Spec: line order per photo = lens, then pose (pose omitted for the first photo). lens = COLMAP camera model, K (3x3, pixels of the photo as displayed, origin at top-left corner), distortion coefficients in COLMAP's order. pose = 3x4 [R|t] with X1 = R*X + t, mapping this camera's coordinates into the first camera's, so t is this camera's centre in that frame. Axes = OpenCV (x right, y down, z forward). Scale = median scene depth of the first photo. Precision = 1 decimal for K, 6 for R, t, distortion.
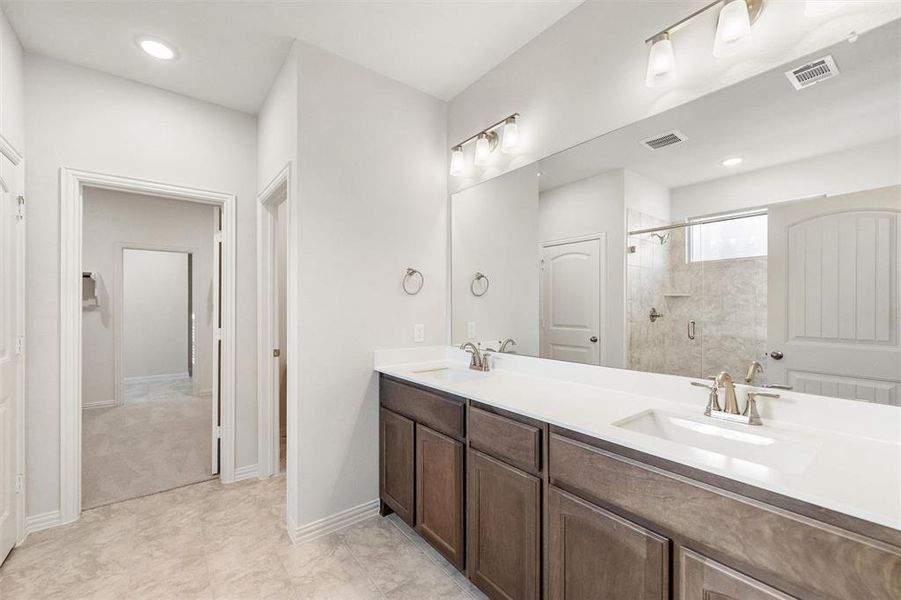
lens RADIAL K [[385.9, 0, 451.4], [0, 385.9, 305.6], [0, 0, 1]] dist [0.004460, 0.000100]
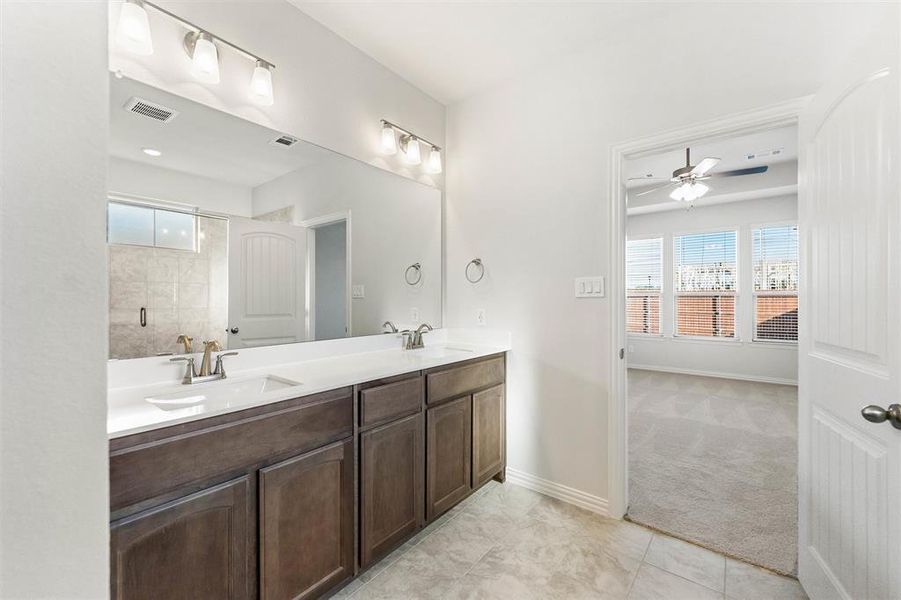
lens RADIAL K [[369.3, 0, 450.5], [0, 369.3, 296.2], [0, 0, 1]] dist [-0.000357, -0.000027]
pose [[-0.257460, 0.001041, 0.966288, -0.810441], [0.000109, 0.999999, -0.001048, 0.021865], [-0.966289, -0.000165, -0.257460, 0.918007]]
